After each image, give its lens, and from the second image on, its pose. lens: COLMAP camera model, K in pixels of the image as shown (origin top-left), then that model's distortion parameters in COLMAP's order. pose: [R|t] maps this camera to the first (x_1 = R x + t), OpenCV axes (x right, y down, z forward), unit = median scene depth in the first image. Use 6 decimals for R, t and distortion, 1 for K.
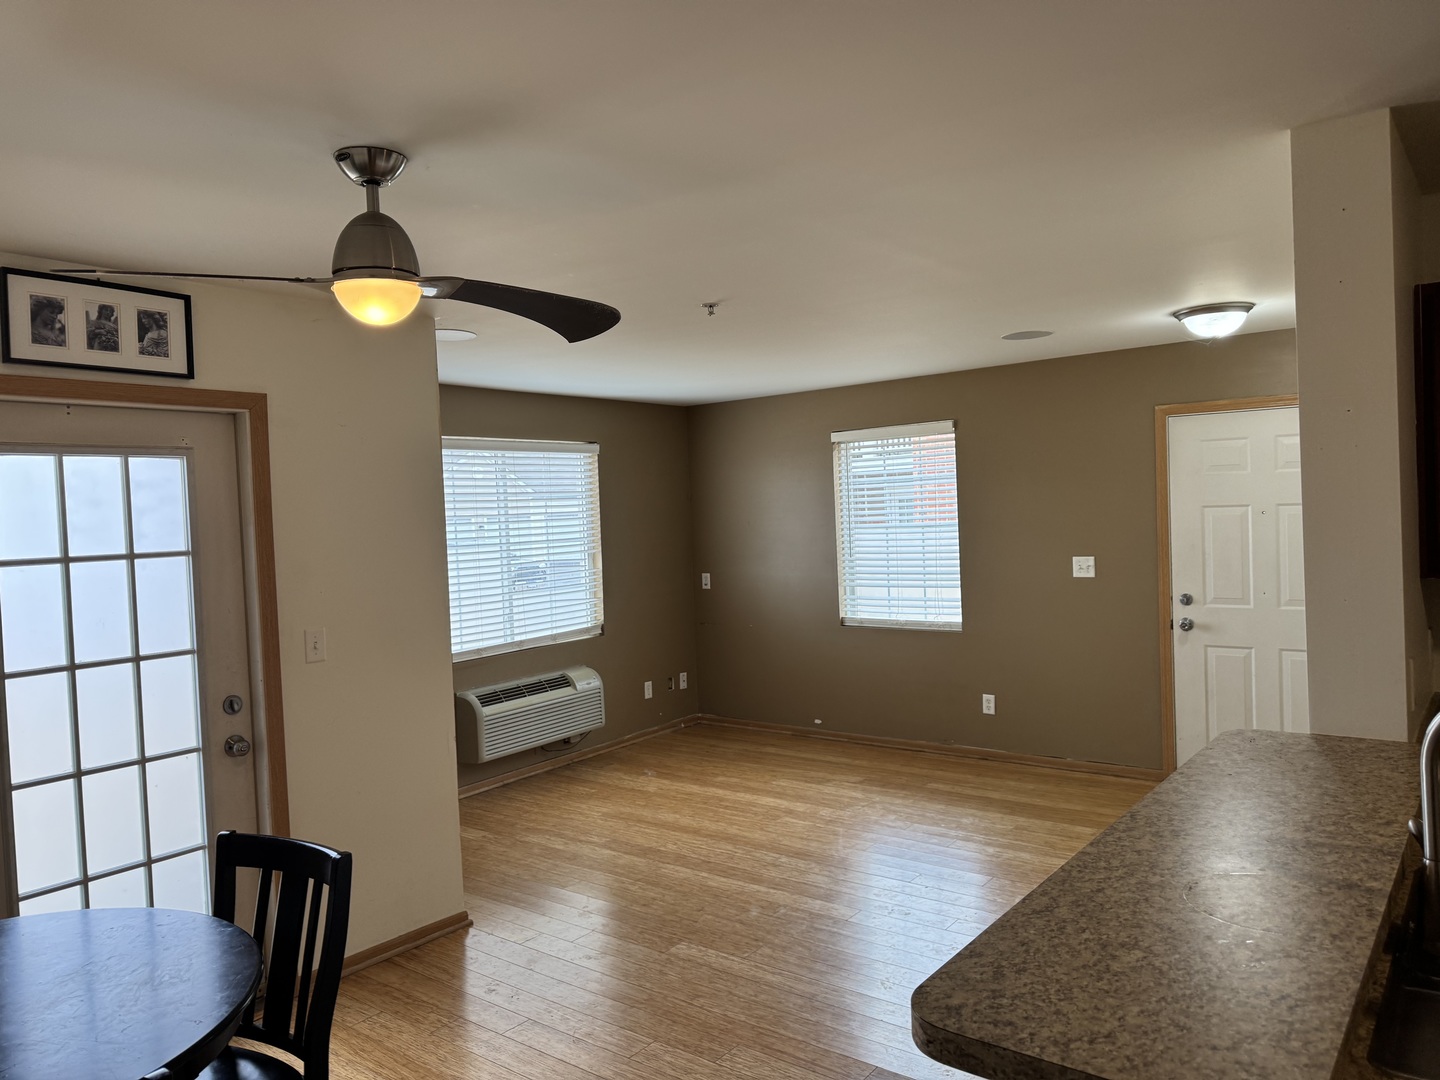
lens RADIAL K [[1012.4, 0, 714.8], [0, 1012.4, 533.3], [0, 0, 1]] dist [0.122576, -0.182242]
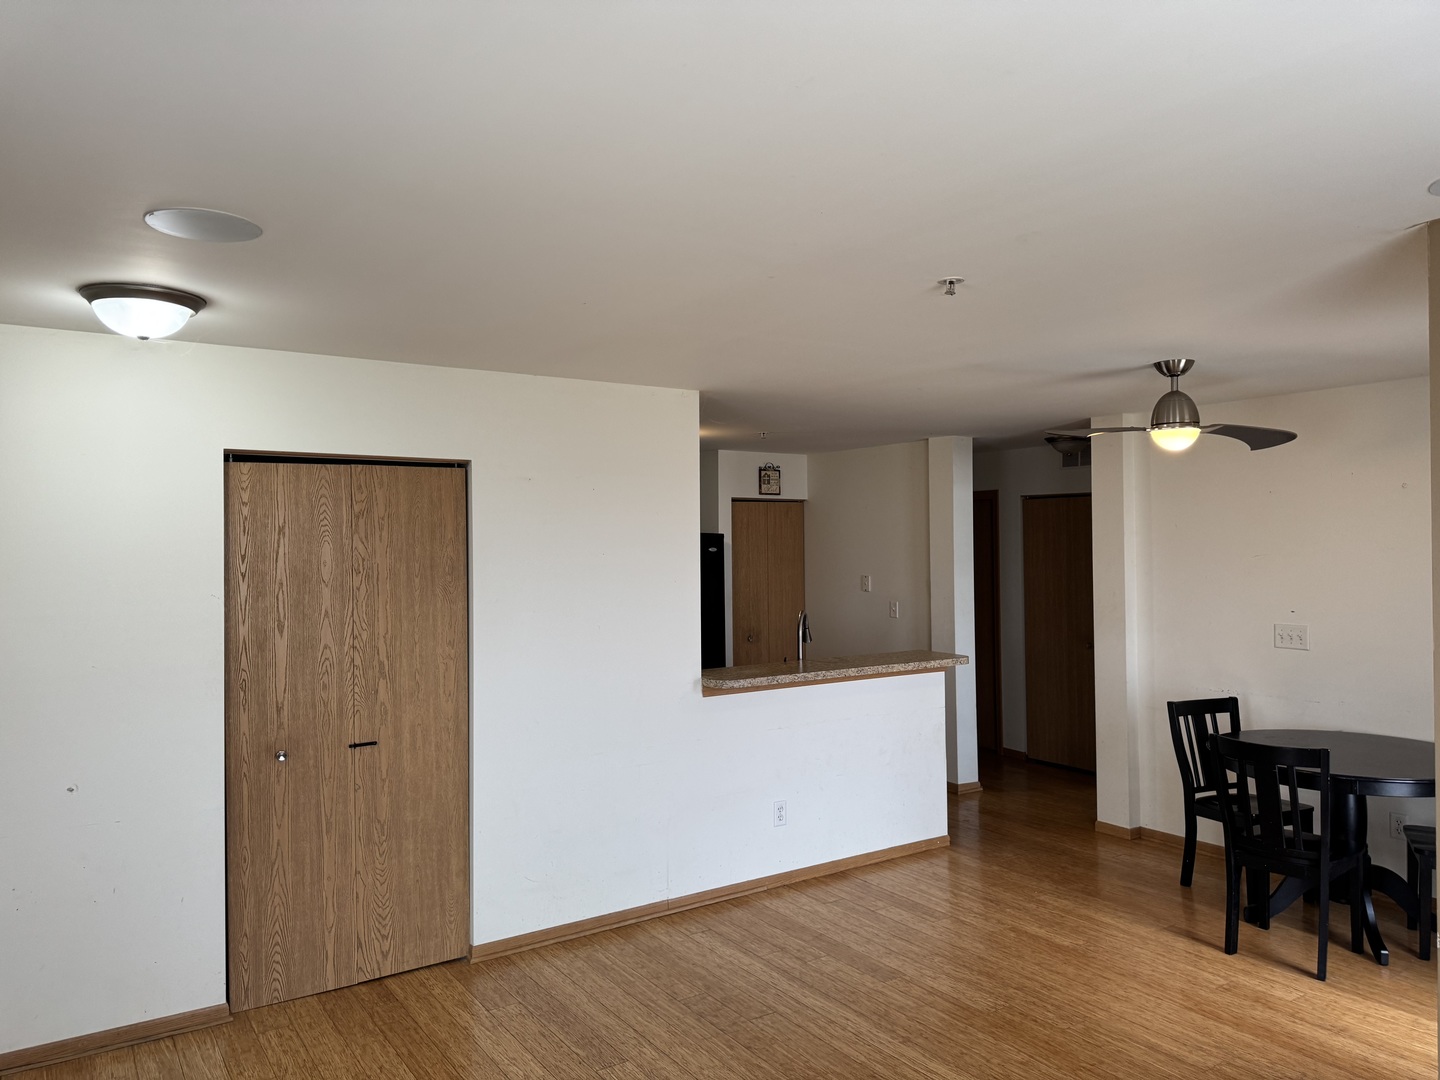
lens RADIAL K [[1012.4, 0, 714.8], [0, 1012.4, 533.3], [0, 0, 1]] dist [0.122576, -0.182242]
pose [[-0.948123, 0.052177, 0.313594, -0.042190], [0.054233, 0.998526, -0.002167, -0.036413], [-0.313245, 0.014952, -0.949555, 1.163670]]
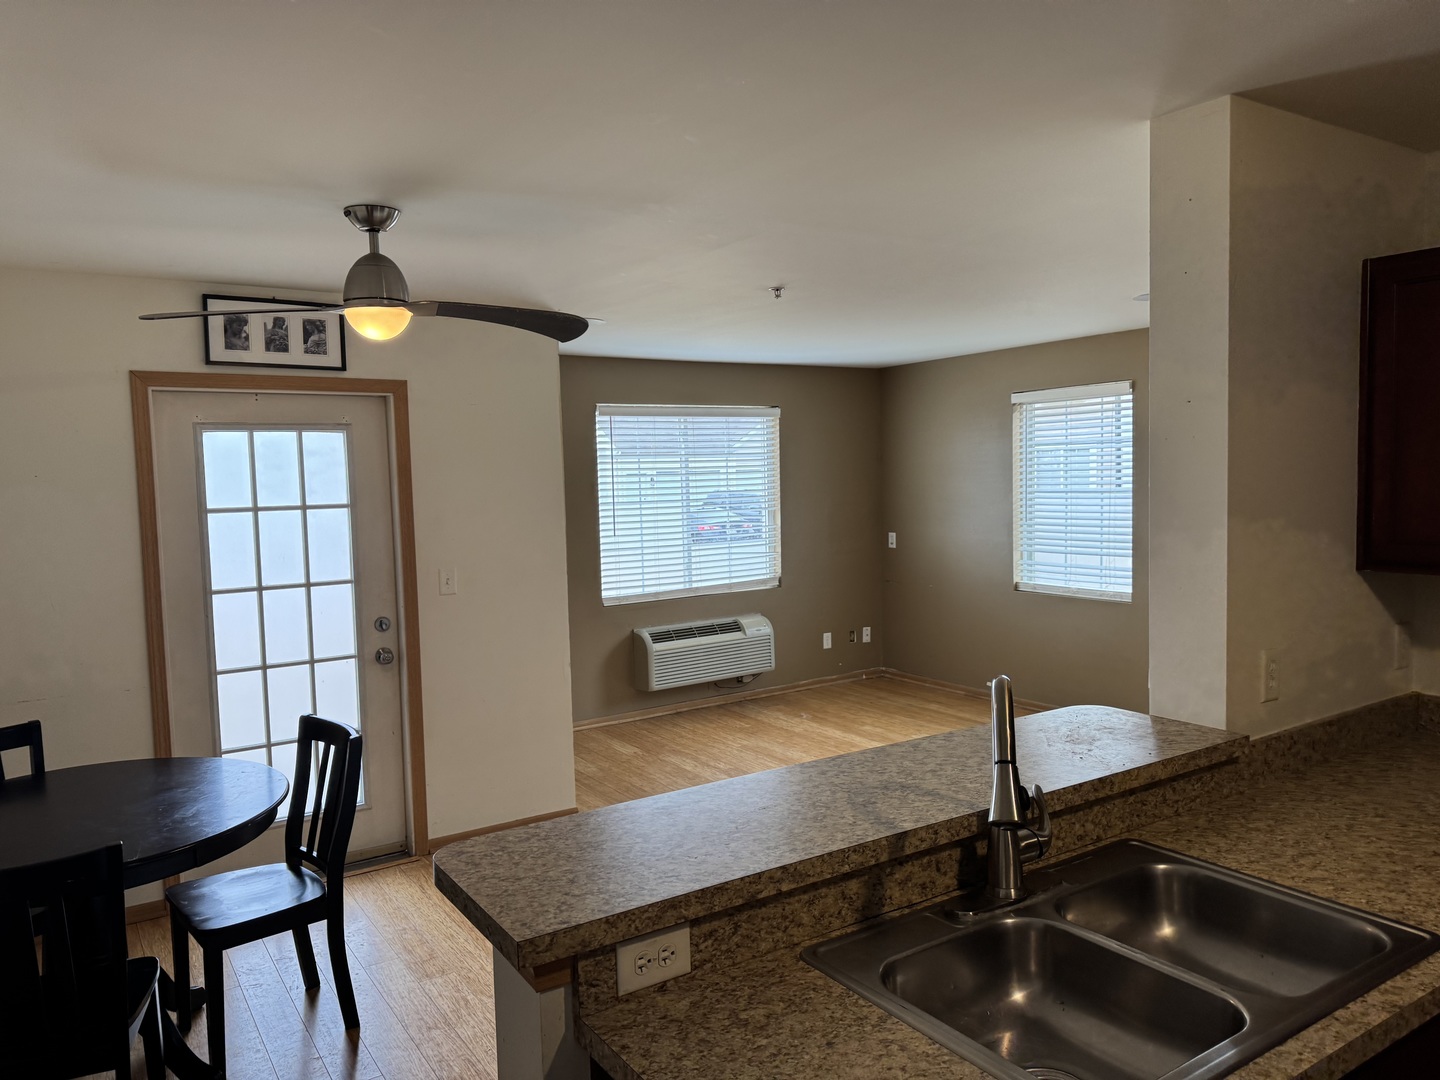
lens RADIAL K [[1015.5, 0, 712.1], [0, 1015.5, 544.6], [0, 0, 1]] dist [0.132616, -0.178342]
pose [[0.945572, 0.039104, -0.323054, 0.197177], [-0.019509, 0.997780, 0.063674, -0.013458], [0.324827, -0.053906, 0.944236, -0.045644]]
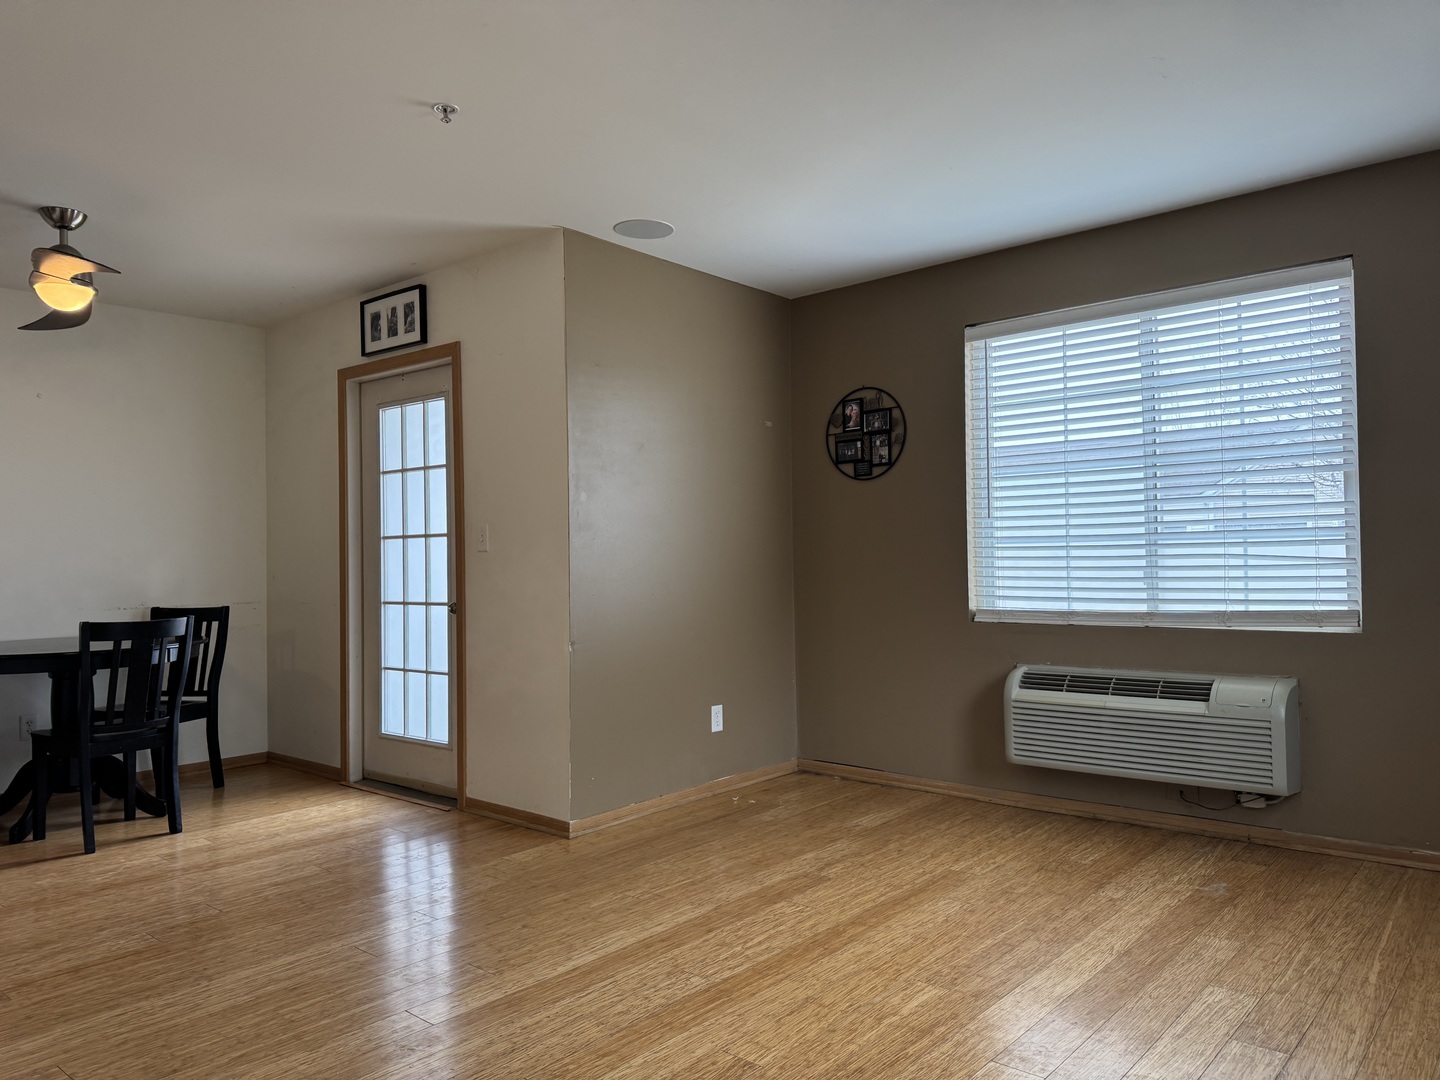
lens RADIAL K [[1015.5, 0, 712.1], [0, 1015.5, 544.6], [0, 0, 1]] dist [0.132616, -0.178342]
pose [[-0.058708, 0.032161, -0.997757, 0.502456], [0.000587, 0.999482, 0.032182, 0.046933], [0.998275, 0.001304, -0.058697, 0.828708]]
